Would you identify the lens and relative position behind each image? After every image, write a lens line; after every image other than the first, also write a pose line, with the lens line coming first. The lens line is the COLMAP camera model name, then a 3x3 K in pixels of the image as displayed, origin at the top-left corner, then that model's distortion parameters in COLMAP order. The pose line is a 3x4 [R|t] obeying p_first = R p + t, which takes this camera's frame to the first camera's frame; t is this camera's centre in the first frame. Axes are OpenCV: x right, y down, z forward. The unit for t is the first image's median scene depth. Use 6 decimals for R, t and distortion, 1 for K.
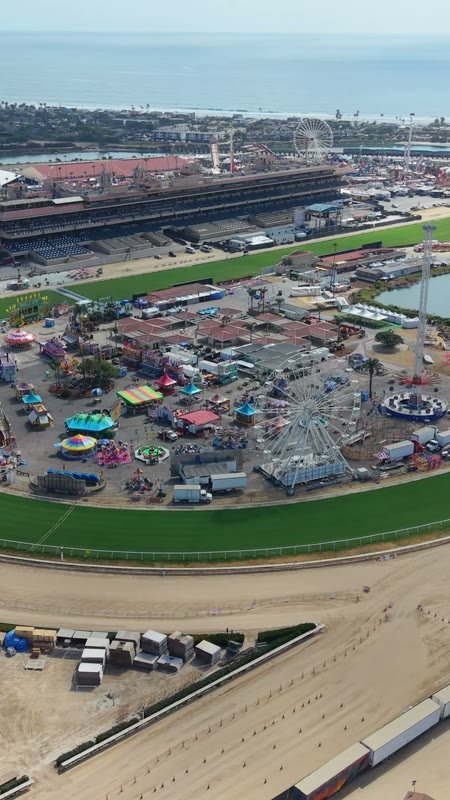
lens RADIAL K [[1005.7, 0, 228.8], [0, 1005.7, 402.2], [0, 0, 1]] dist [0.069820, 0.000000]
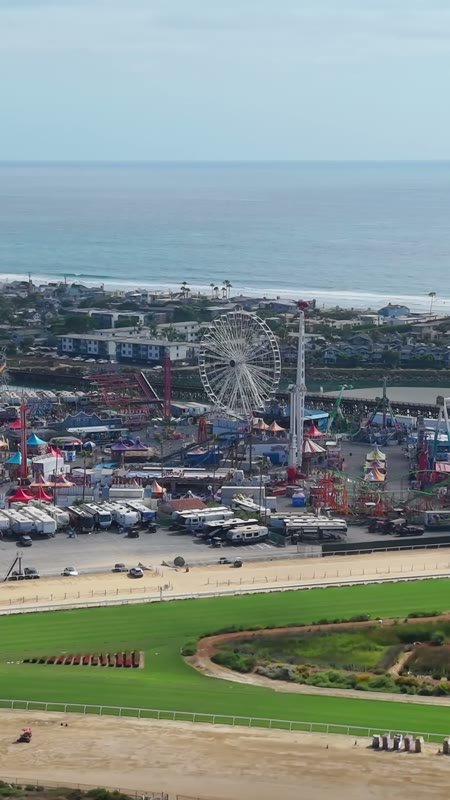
lens RADIAL K [[2013.5, 0, 227.2], [0, 2013.5, 400.9], [0, 0, 1]] dist [0.113638, 0.000000]
pose [[0.929798, 0.035250, -0.366378, 0.916743], [-0.118901, 0.970801, -0.208348, -0.228500], [0.348336, 0.237284, 0.906840, 0.818804]]
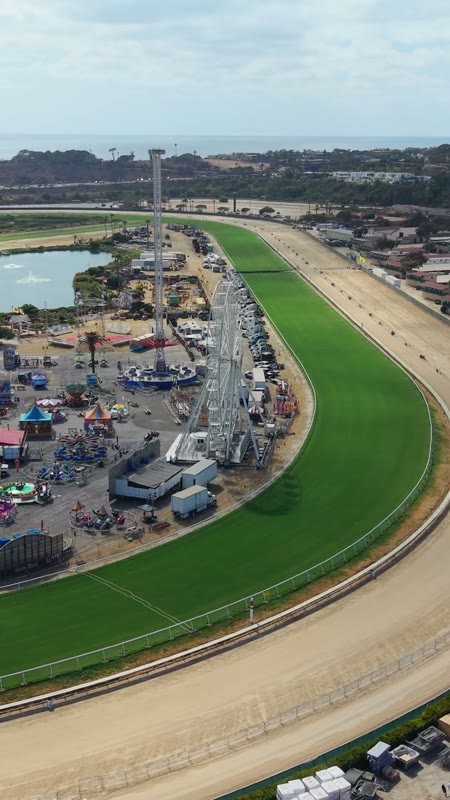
lens RADIAL K [[1005.7, 0, 217.6], [0, 1005.7, 401.0], [0, 0, 1]] dist [0.069820, 0.000000]
pose [[0.611861, -0.207741, 0.763197, -0.386036], [0.272946, 0.961078, 0.042781, 0.001594], [-0.742379, 0.182136, 0.644748, 0.392609]]
